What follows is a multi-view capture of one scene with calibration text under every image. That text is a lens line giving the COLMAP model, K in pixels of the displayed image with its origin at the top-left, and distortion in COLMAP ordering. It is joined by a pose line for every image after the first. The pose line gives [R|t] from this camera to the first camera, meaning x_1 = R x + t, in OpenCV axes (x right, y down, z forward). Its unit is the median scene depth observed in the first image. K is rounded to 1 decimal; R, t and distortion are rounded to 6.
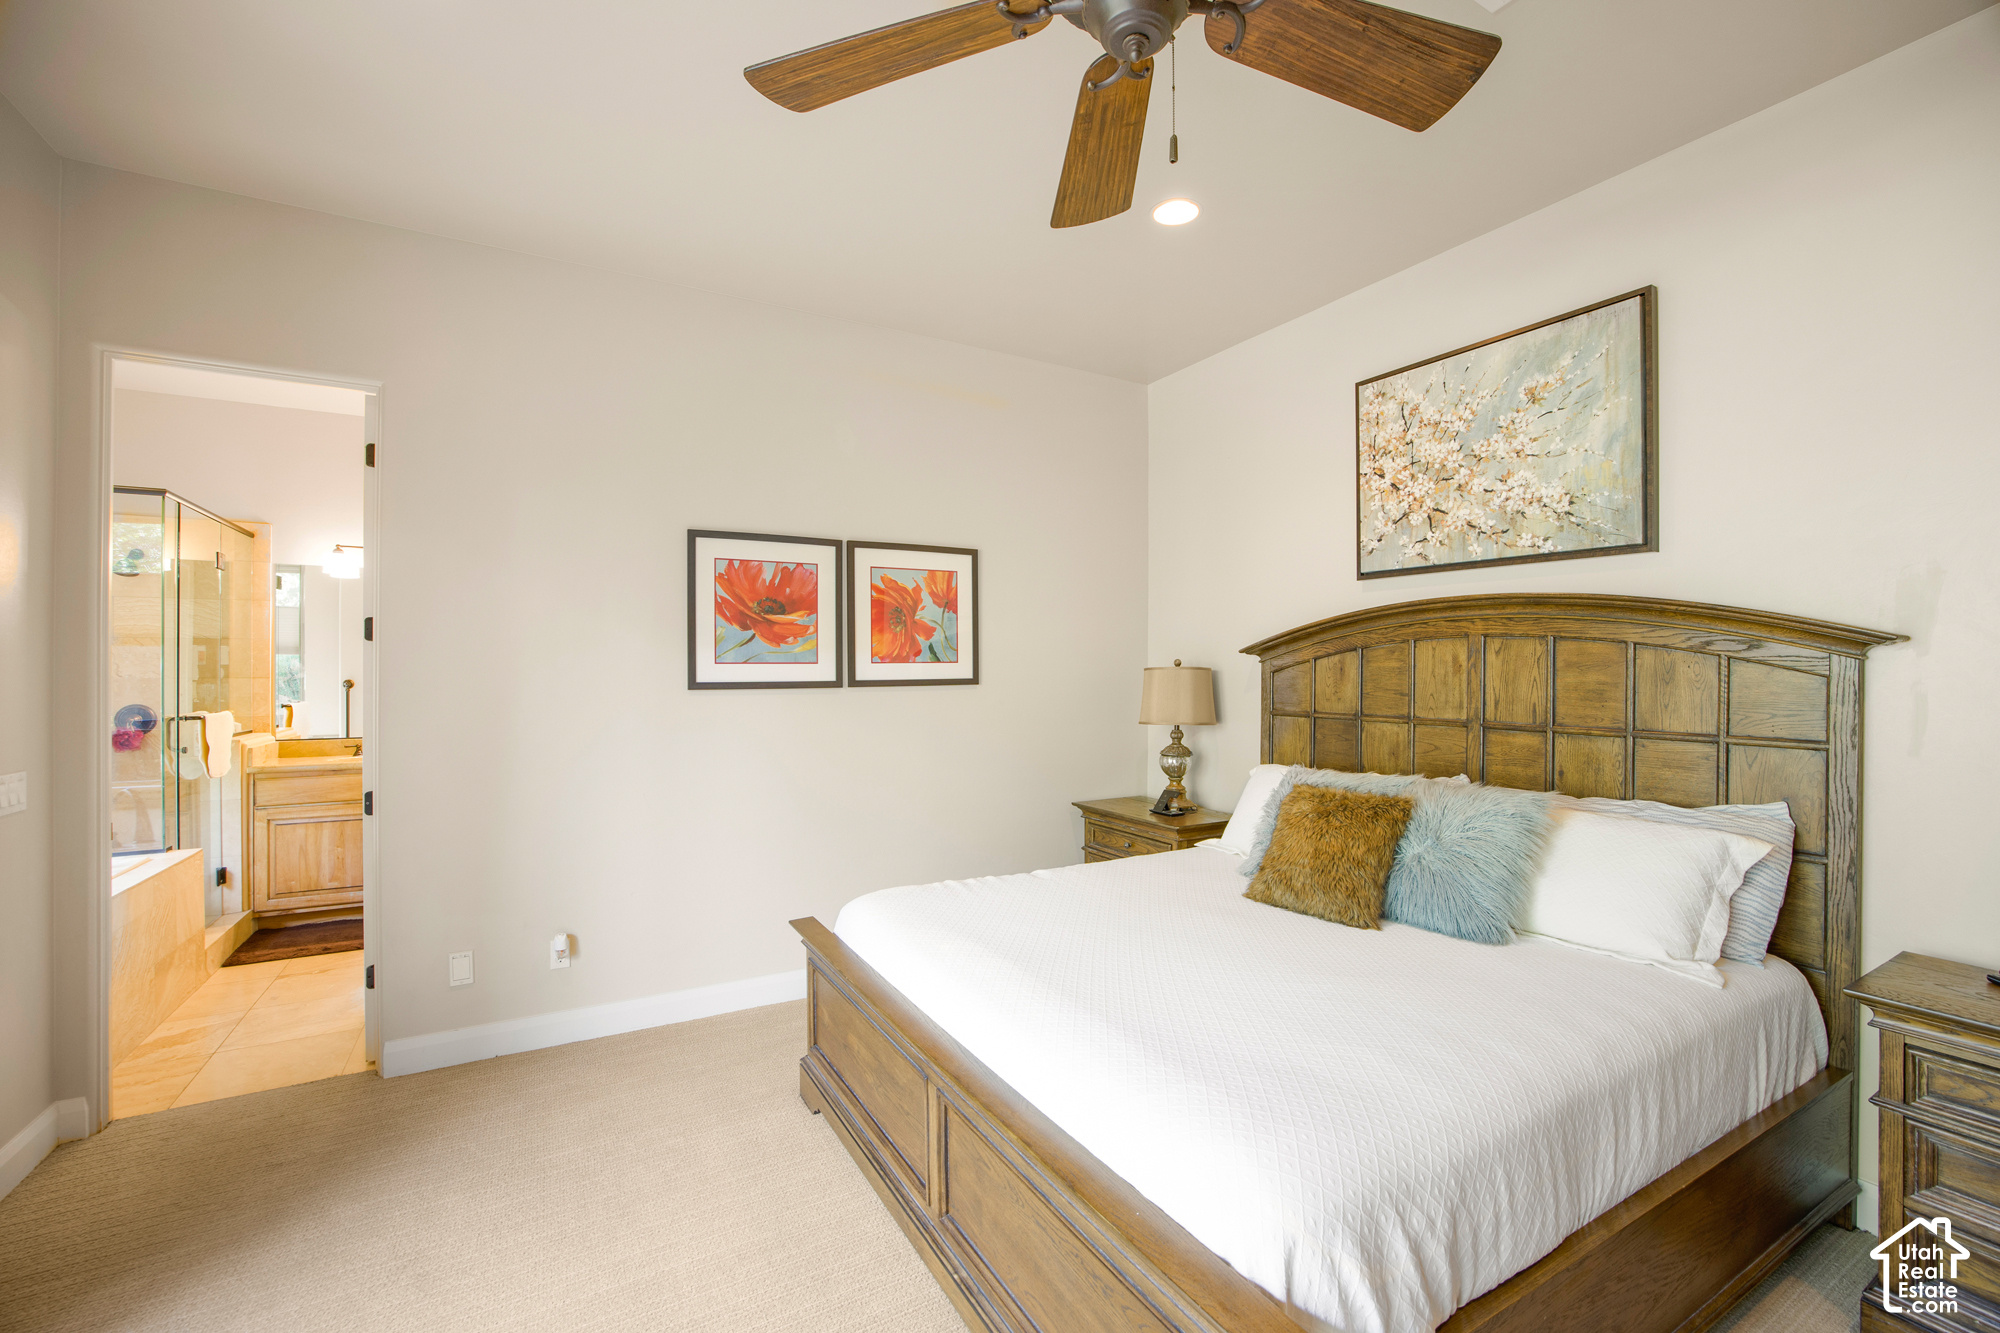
lens RADIAL K [[842.3, 0, 1002.3], [0, 842.3, 675.0], [0, 0, 1]] dist [0.000329, 0.000030]
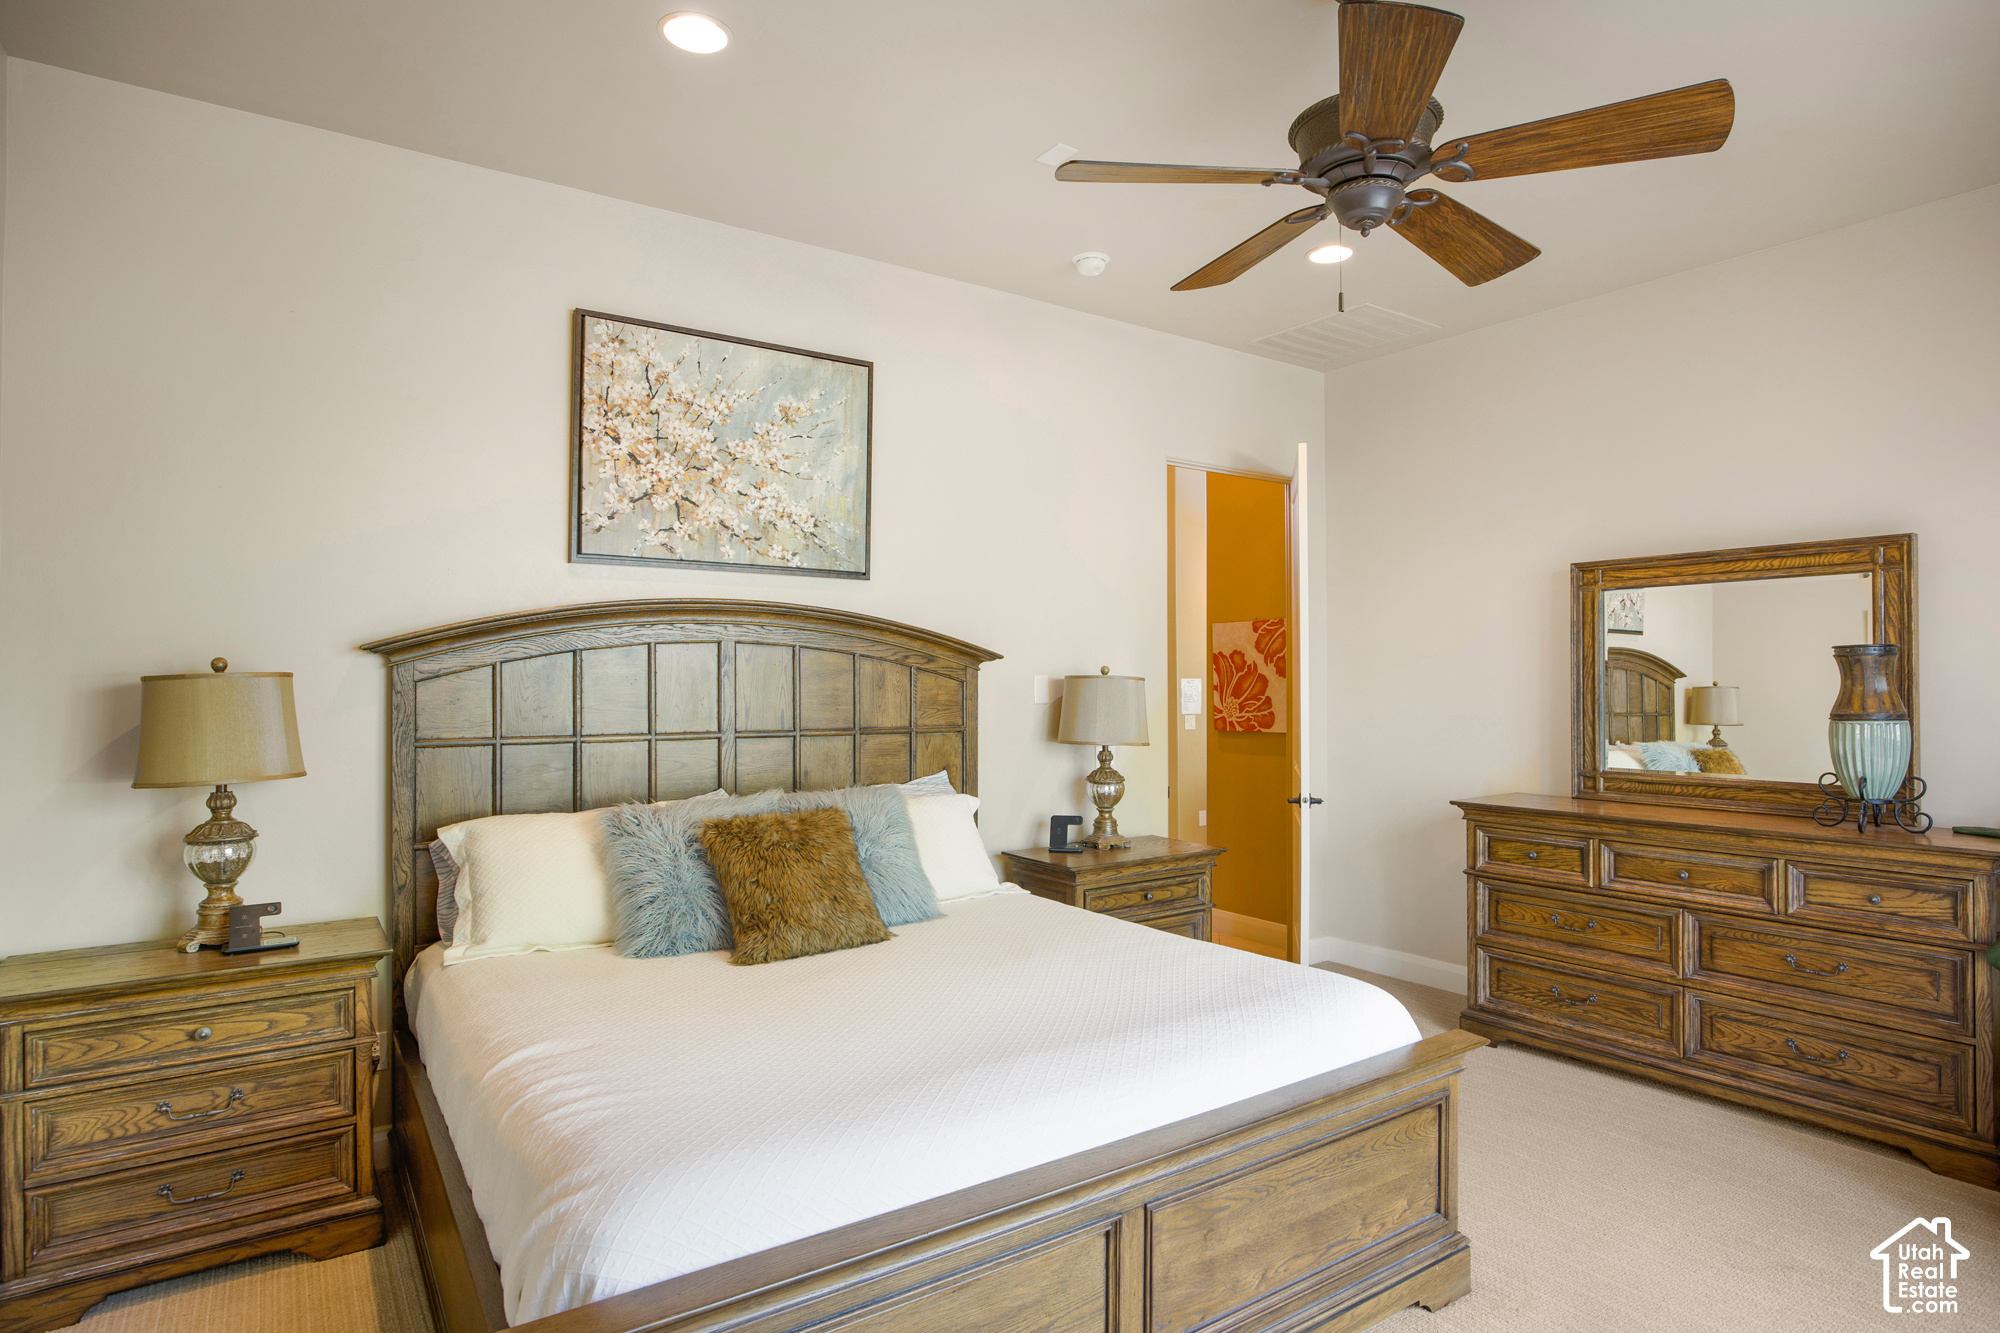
lens RADIAL K [[1077.4, 0, 1000.1], [0, 1077.4, 663.8], [0, 0, 1]] dist [-0.033761, -0.000568]
pose [[-0.060418, -0.003841, 0.998166, -0.662670], [-0.002393, 0.999990, 0.003703, -0.026794], [-0.998170, -0.002165, -0.060426, 0.756308]]
